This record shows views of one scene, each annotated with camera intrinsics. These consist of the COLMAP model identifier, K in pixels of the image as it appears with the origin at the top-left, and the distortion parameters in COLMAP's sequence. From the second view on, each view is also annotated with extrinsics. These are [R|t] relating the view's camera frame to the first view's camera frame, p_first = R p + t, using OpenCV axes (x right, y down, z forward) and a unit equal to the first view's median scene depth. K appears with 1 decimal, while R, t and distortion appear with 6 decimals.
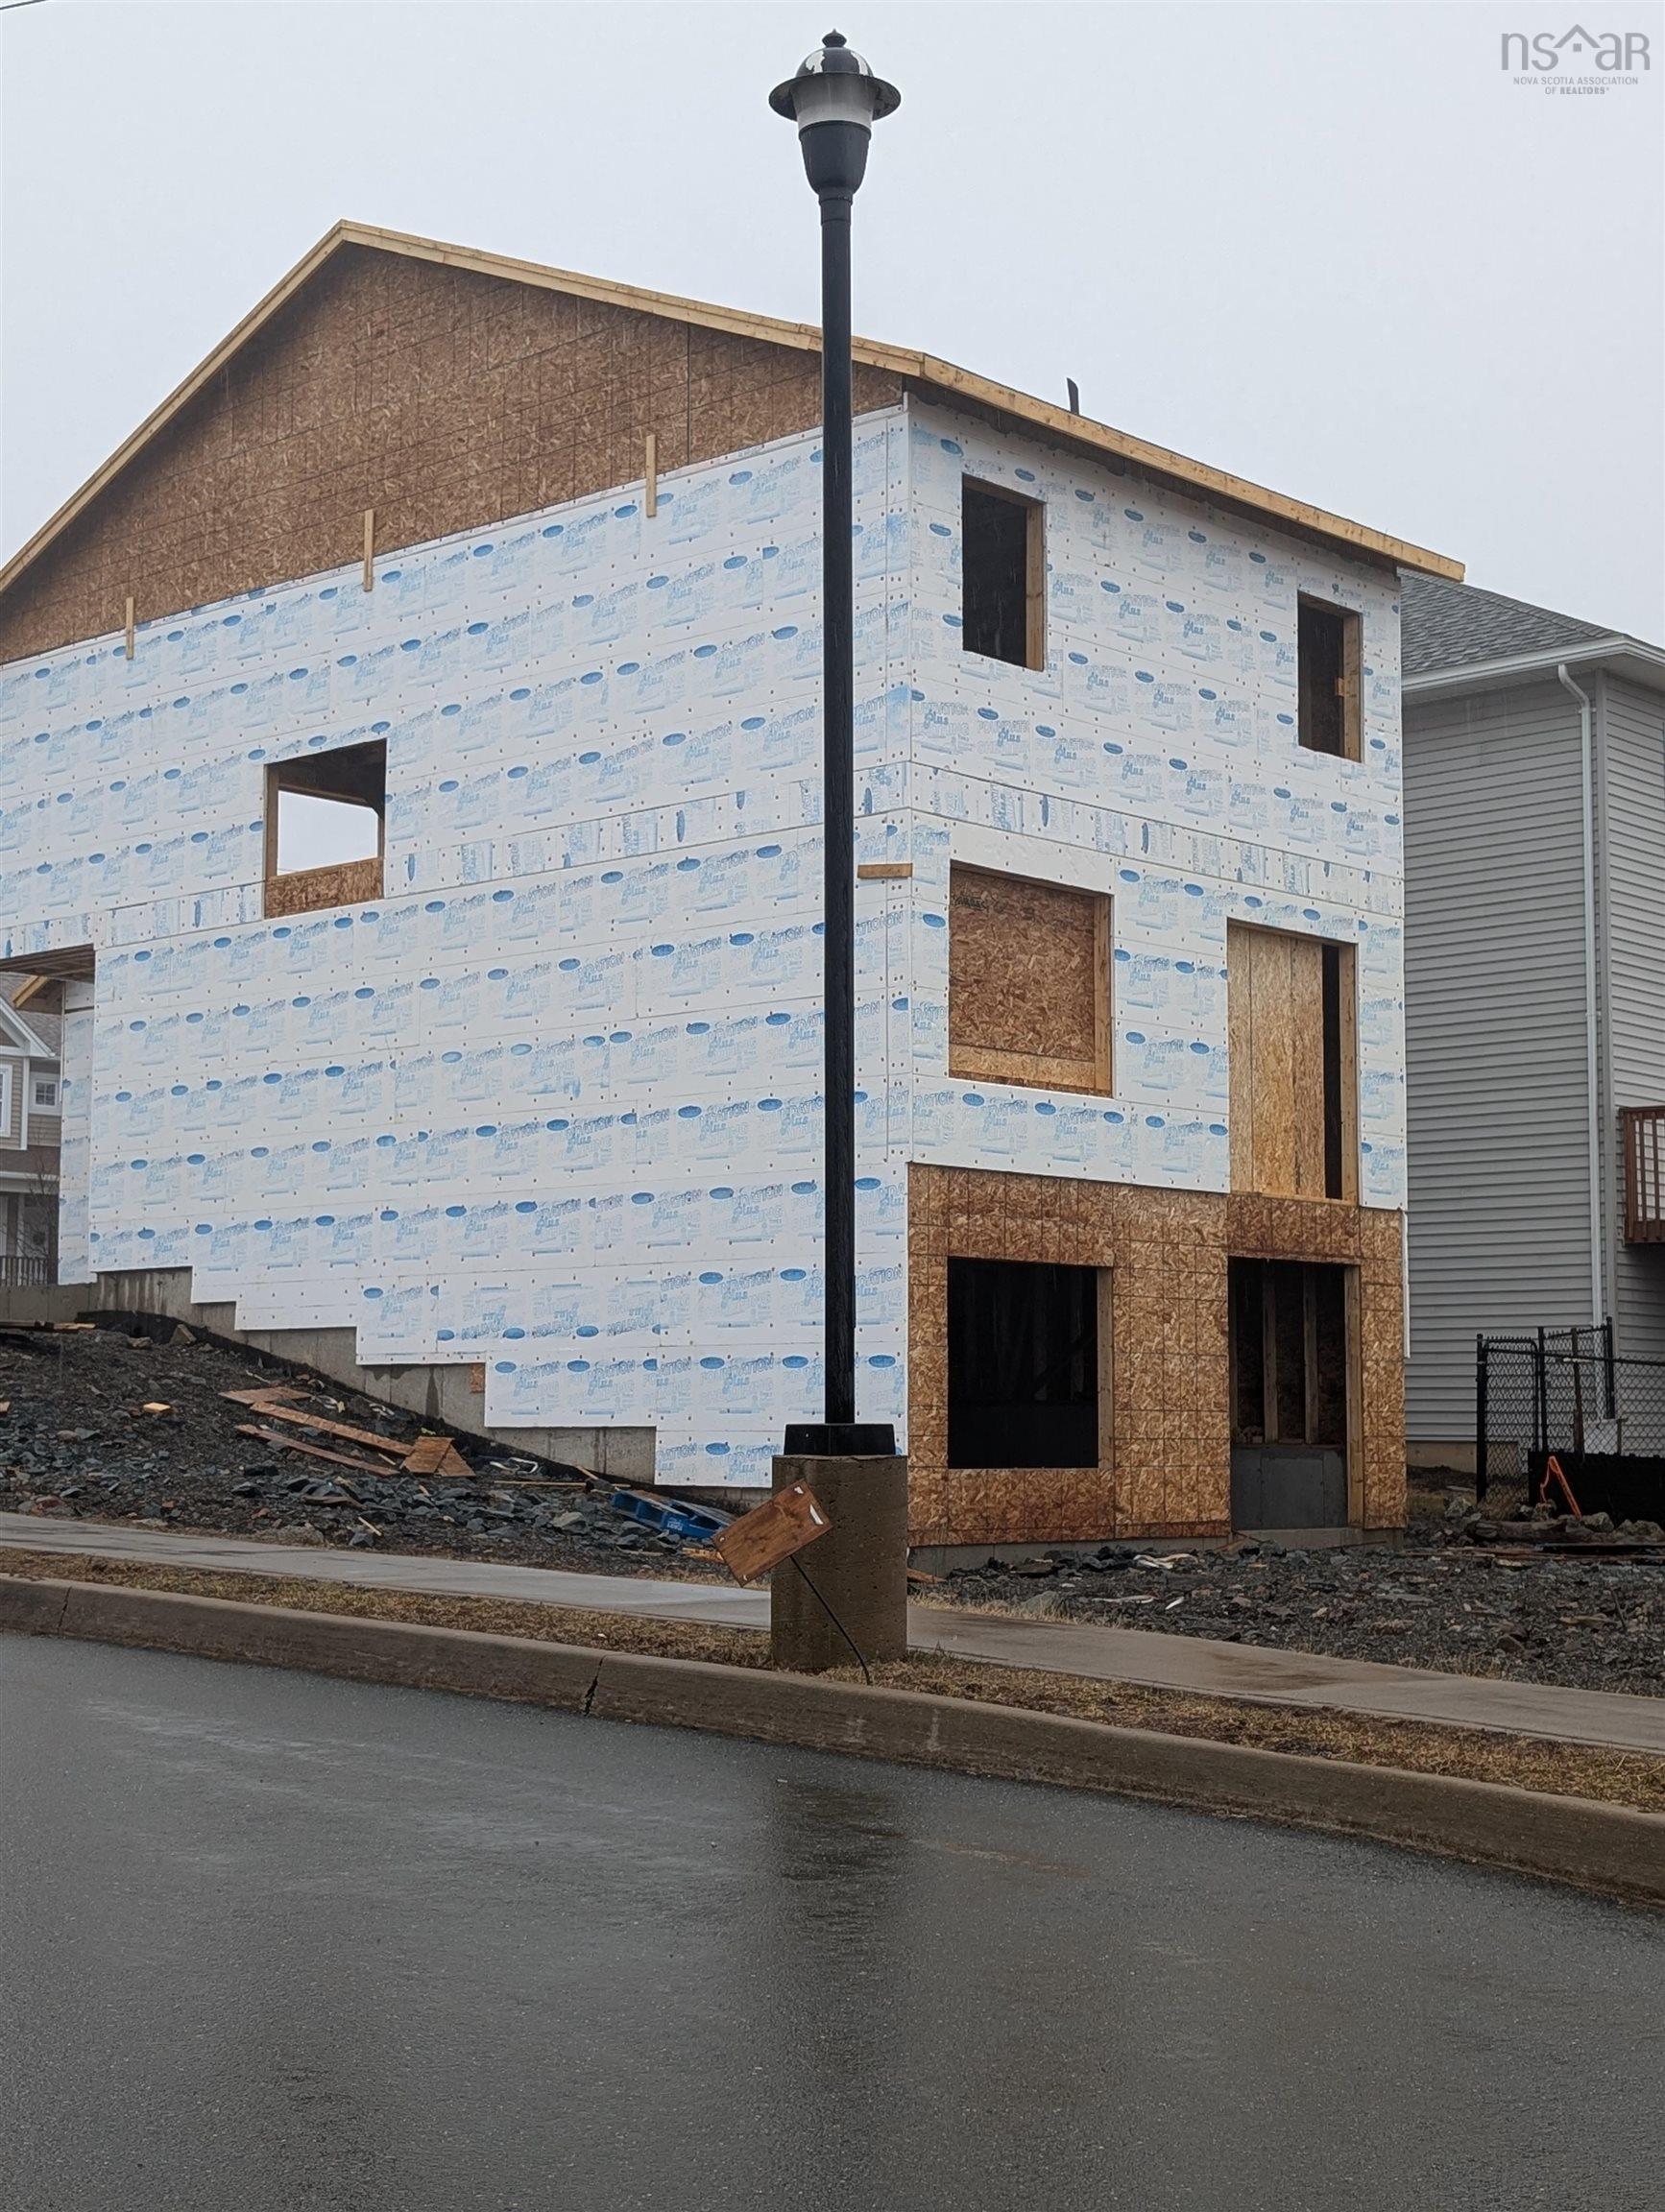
lens RADIAL K [[3109.4, 0, 827.5], [0, 3109.4, 1142.7], [0, 0, 1]] dist [0.266988, -1.489780]
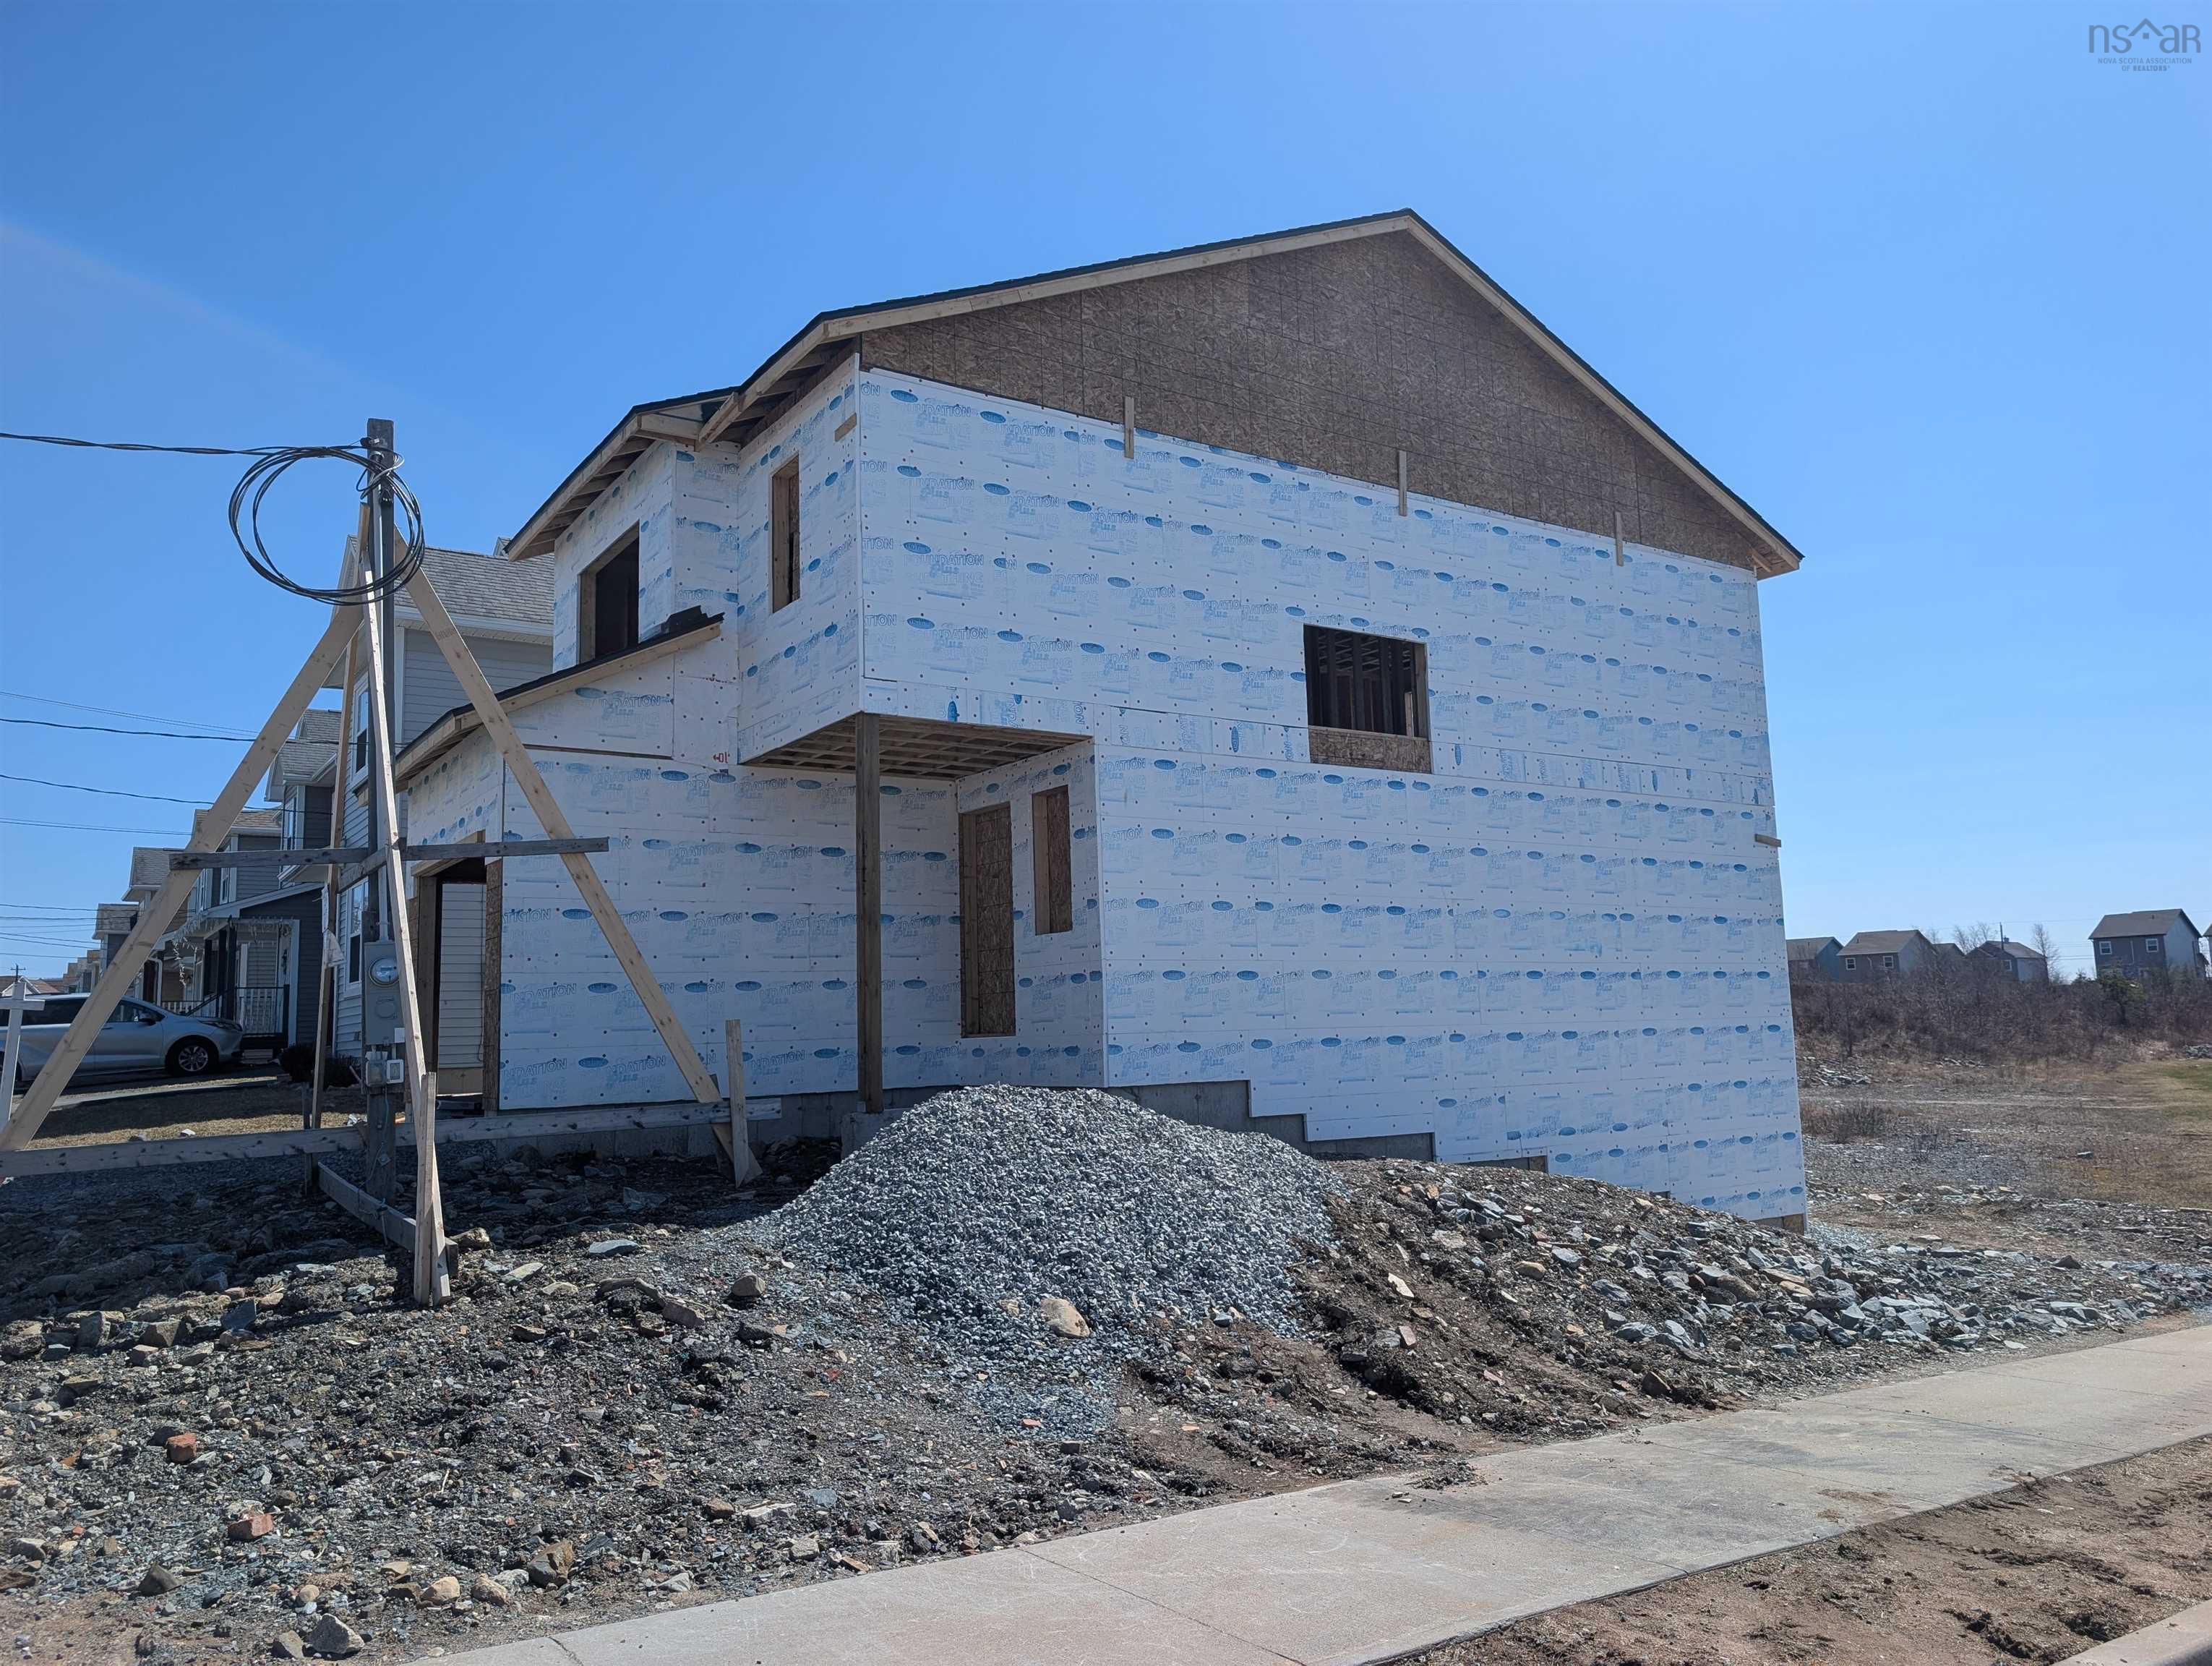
lens RADIAL K [[1592.7, 0, 1117.1], [0, 1592.7, 826.9], [0, 0, 1]] dist [0.124771, -0.358177]
pose [[0.220207, 0.108876, 0.969358, -0.815054], [-0.066568, 0.993112, -0.096422, 0.011385], [-0.973179, -0.043295, 0.225937, 1.034598]]
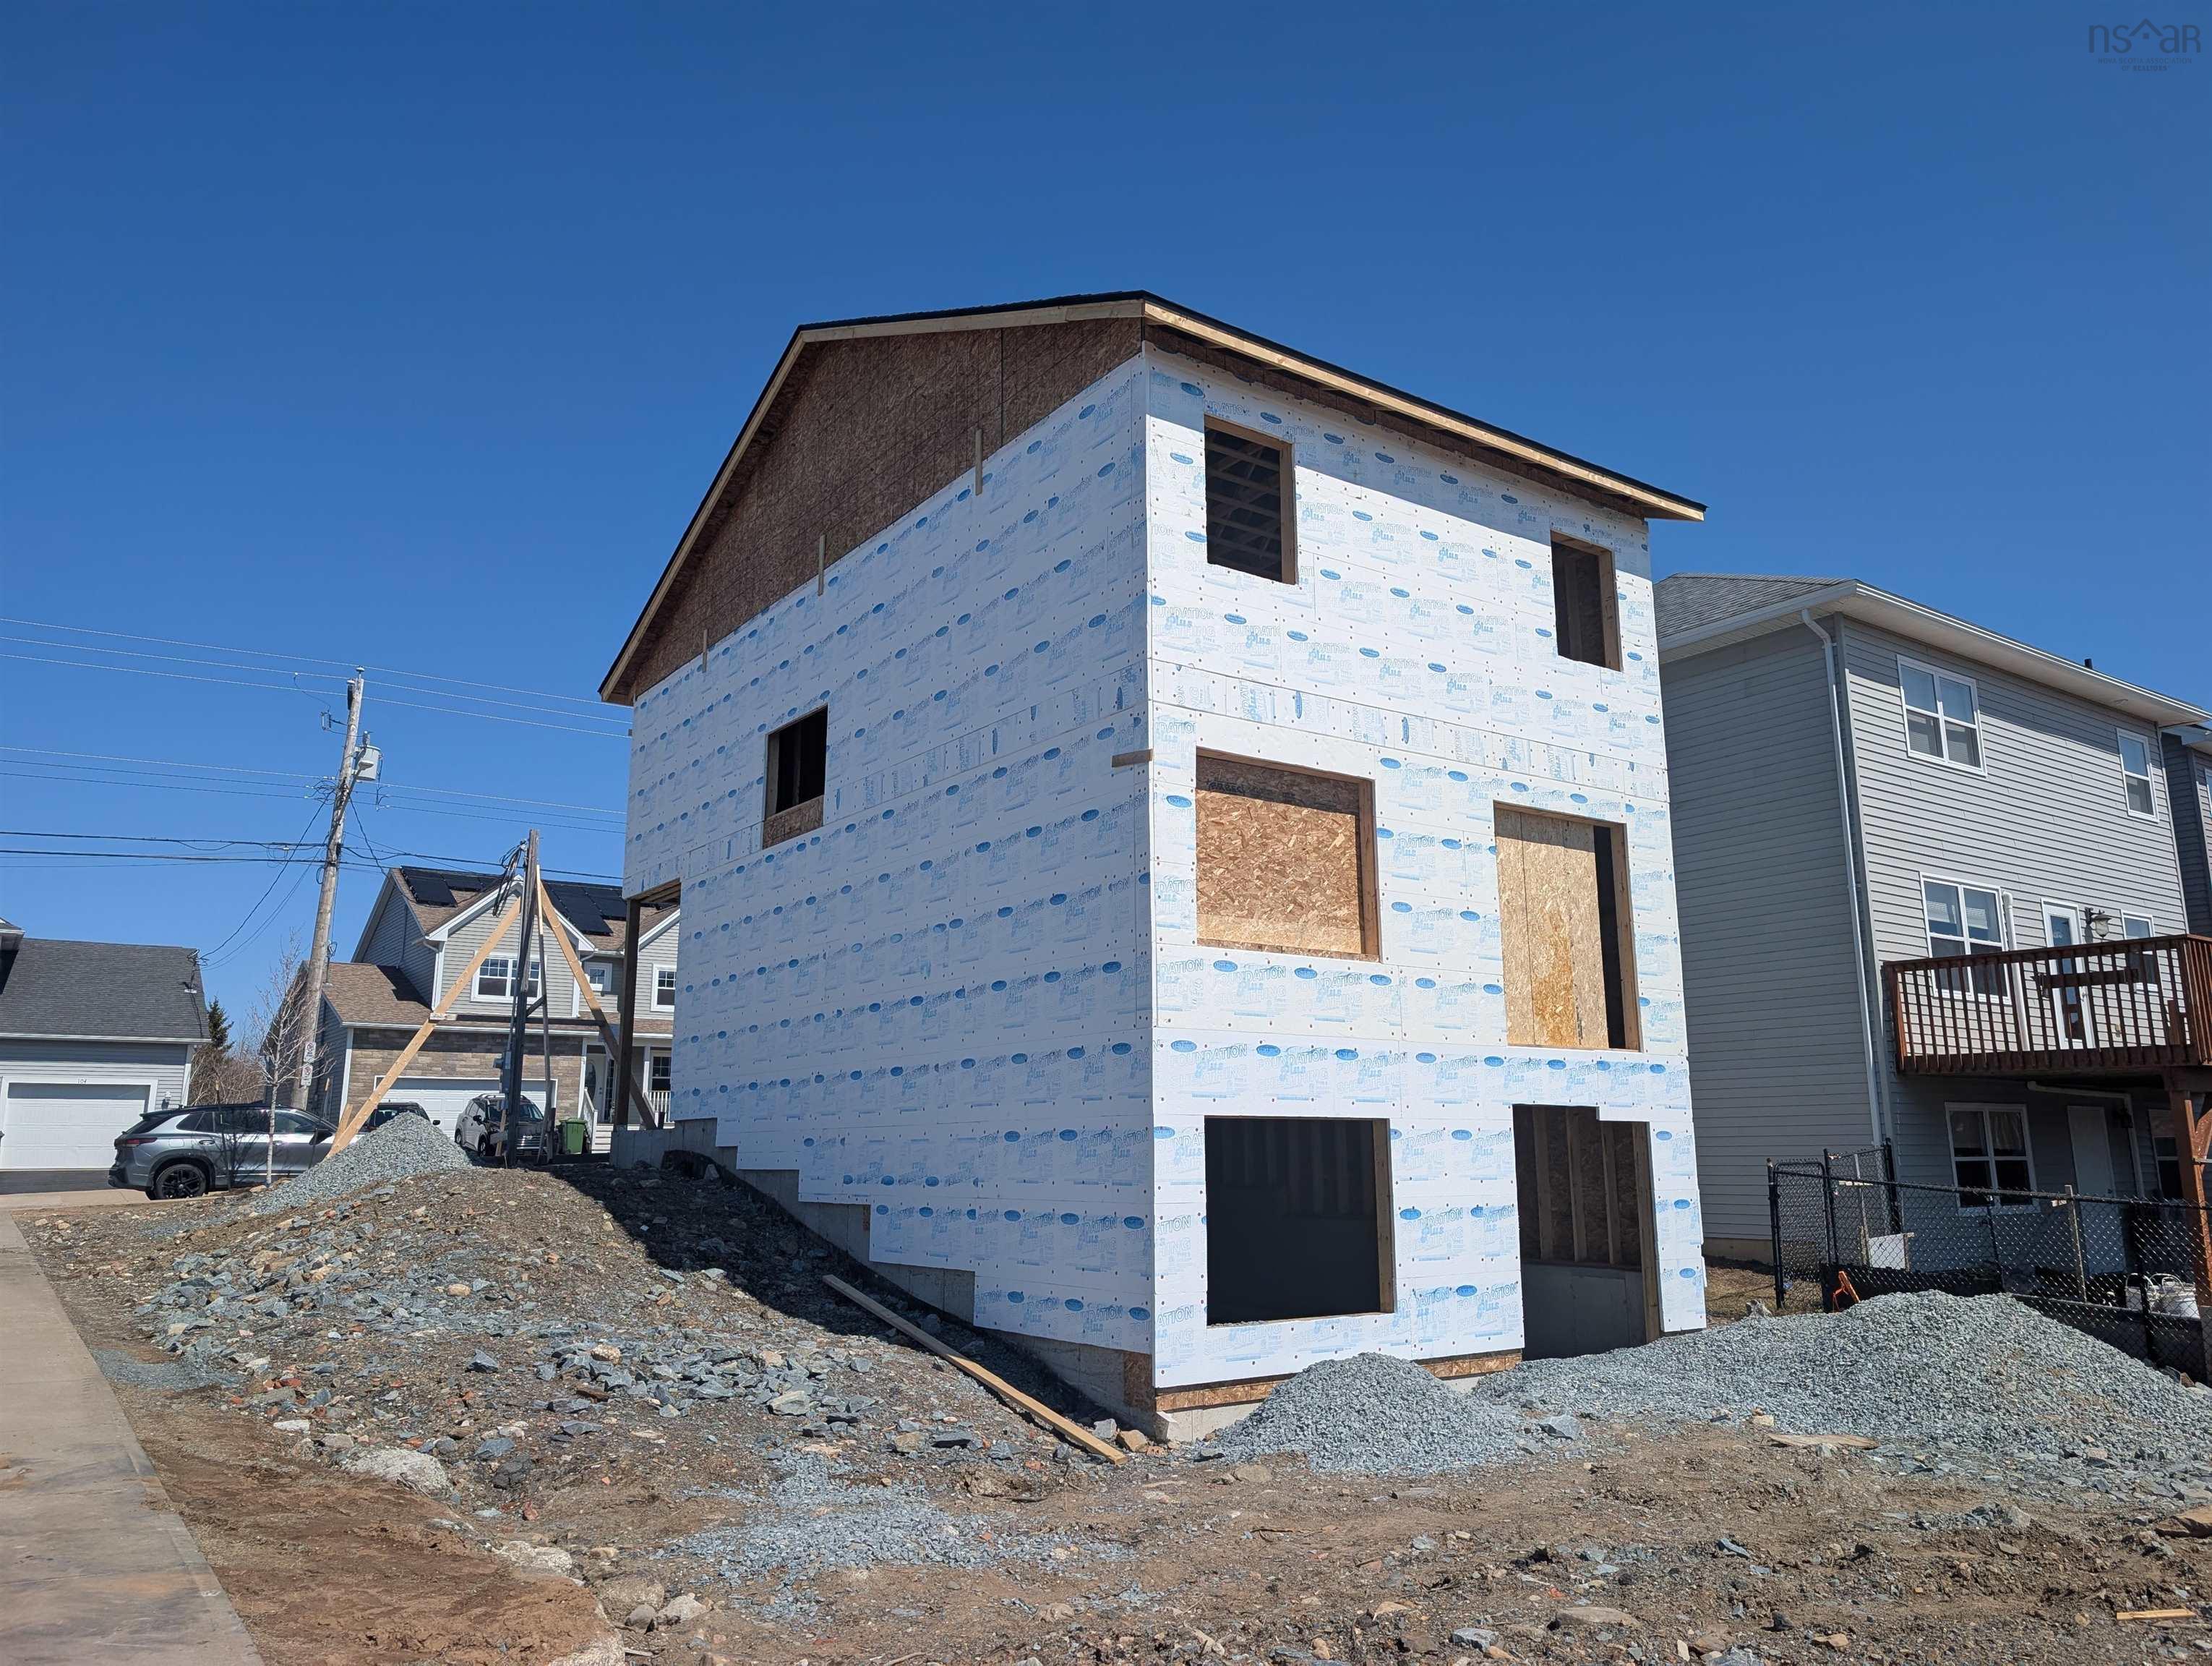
lens RADIAL K [[1592.7, 0, 1117.1], [0, 1592.7, 826.9], [0, 0, 1]] dist [0.124771, -0.358177]
pose [[0.978521, -0.049600, -0.200089, 0.111537], [0.026805, 0.992996, -0.115063, 0.000587], [0.204395, 0.107228, 0.972998, 0.413813]]
